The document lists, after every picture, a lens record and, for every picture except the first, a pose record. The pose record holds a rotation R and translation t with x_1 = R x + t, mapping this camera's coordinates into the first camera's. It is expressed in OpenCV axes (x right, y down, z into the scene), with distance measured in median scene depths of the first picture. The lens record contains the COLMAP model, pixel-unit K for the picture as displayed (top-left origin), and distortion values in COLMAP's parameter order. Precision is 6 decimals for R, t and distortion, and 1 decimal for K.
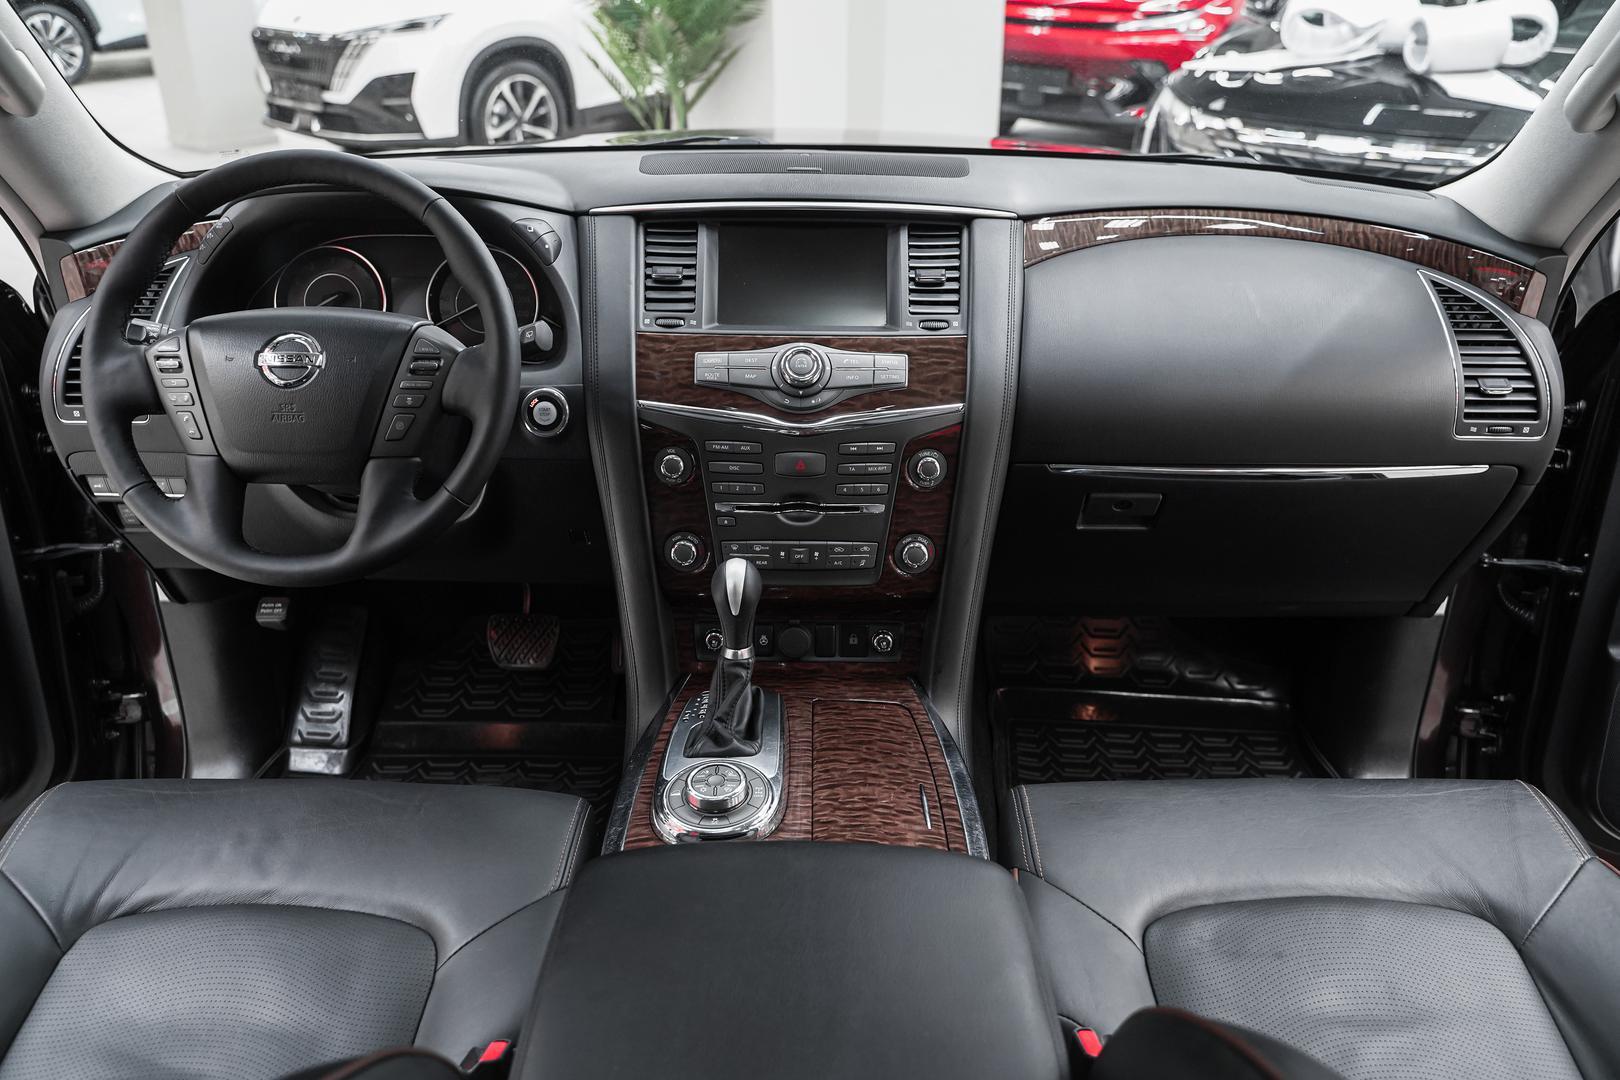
lens RADIAL K [[1317.4, 0, 810.0], [0, 1317.4, 540.0], [0, 0, 1]] dist [-0.007798, 0.000288]
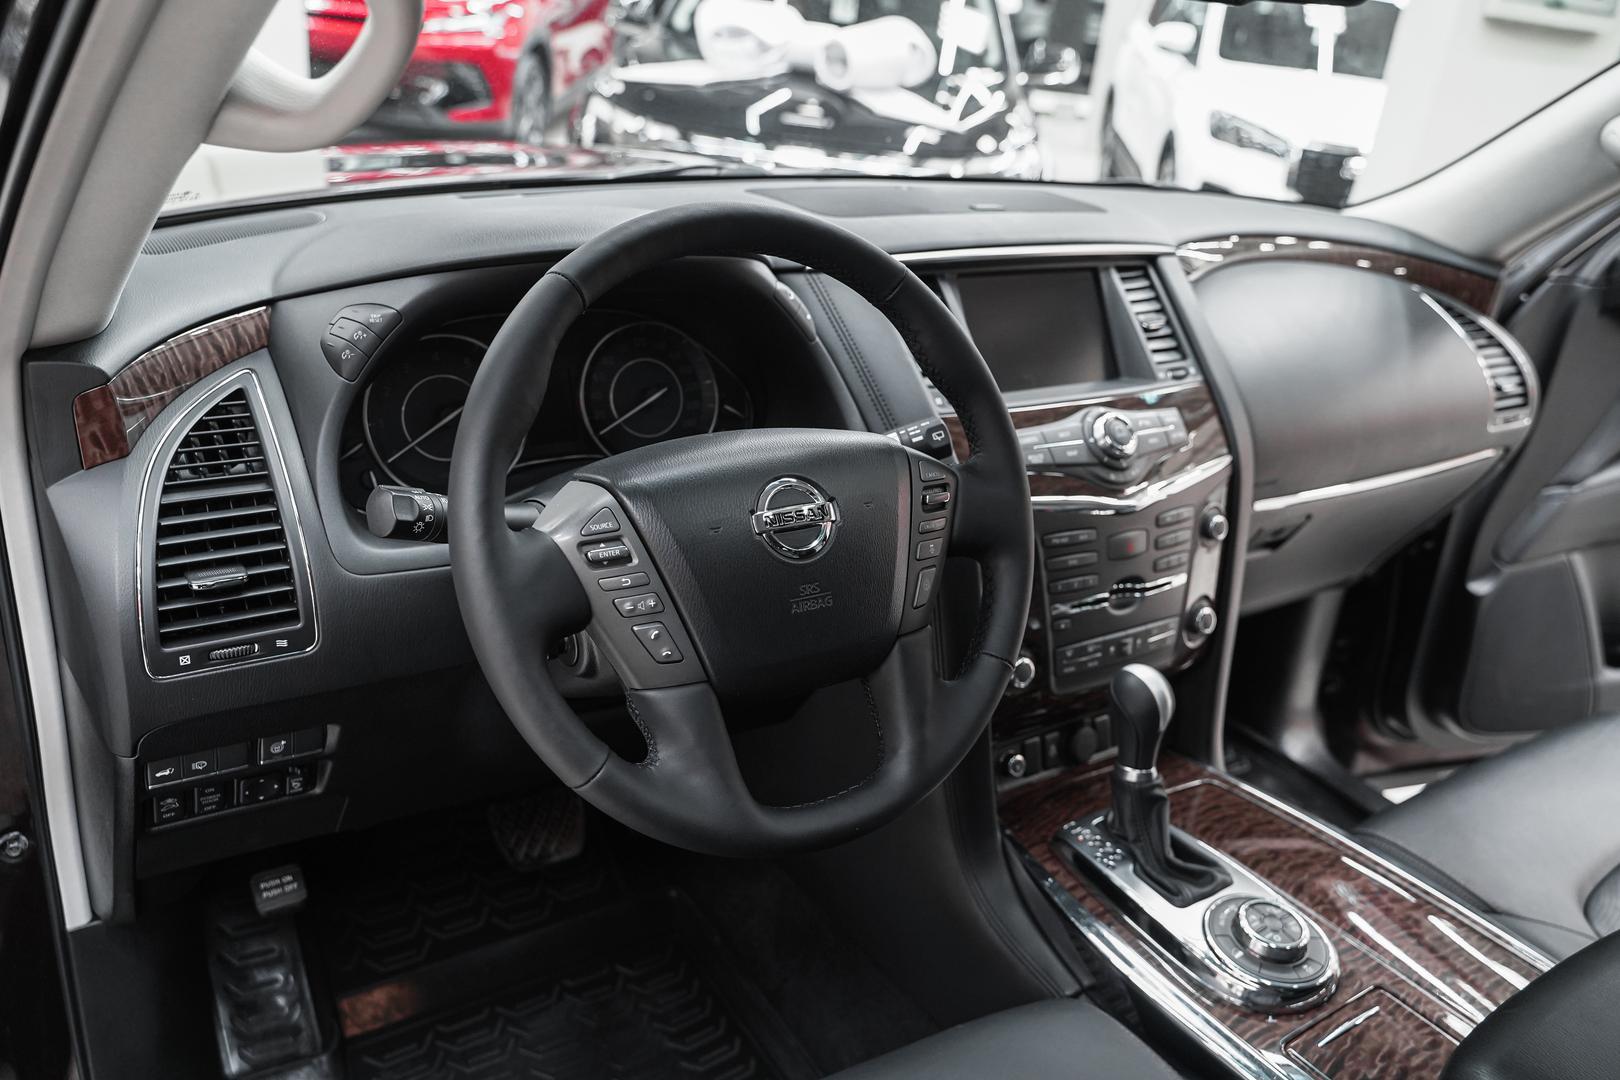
lens RADIAL K [[1291.9, 0, 810.0], [0, 1291.9, 540.0], [0, 0, 1]] dist [-0.007878, 0.004403]
pose [[0.826750, -0.158355, 0.539822, -0.630552], [0.154975, 0.986546, 0.052052, -0.134952], [-0.540802, 0.040625, 0.840168, 0.378854]]
